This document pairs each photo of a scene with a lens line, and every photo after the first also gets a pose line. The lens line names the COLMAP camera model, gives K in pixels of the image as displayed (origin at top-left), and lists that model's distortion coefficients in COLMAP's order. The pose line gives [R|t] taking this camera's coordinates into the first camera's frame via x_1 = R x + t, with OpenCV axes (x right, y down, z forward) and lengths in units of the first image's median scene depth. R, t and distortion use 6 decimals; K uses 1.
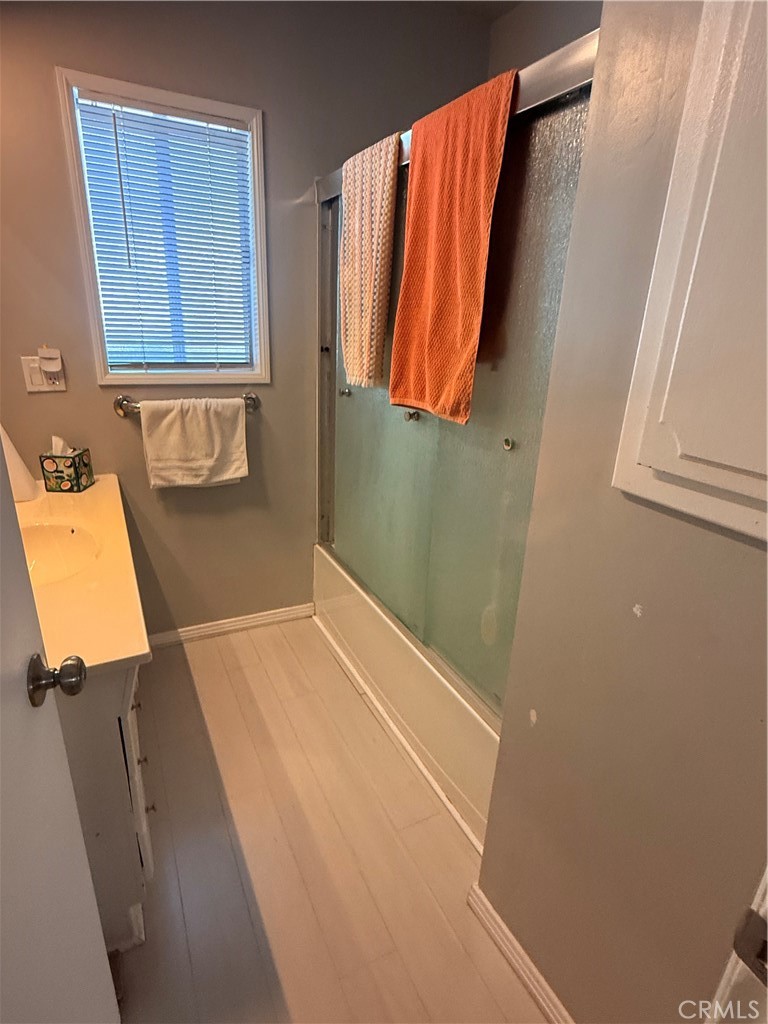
lens RADIAL K [[534.1, 0, 383.9], [0, 534.1, 509.7], [0, 0, 1]] dist [-0.001628, -0.002306]
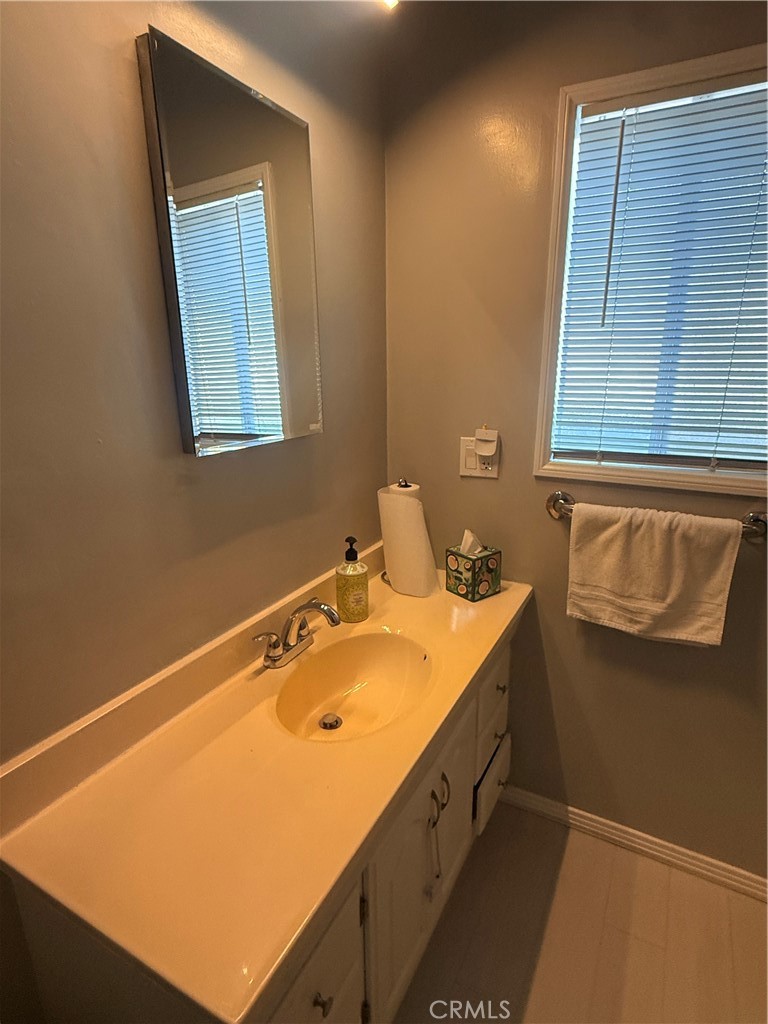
lens RADIAL K [[534.1, 0, 386.6], [0, 534.1, 513.0], [0, 0, 1]] dist [-0.001628, -0.002306]
pose [[0.565881, 0.171683, -0.806414, -0.010771], [-0.258279, 0.965763, 0.024367, -0.138314], [0.782988, 0.194491, 0.590849, 0.360846]]
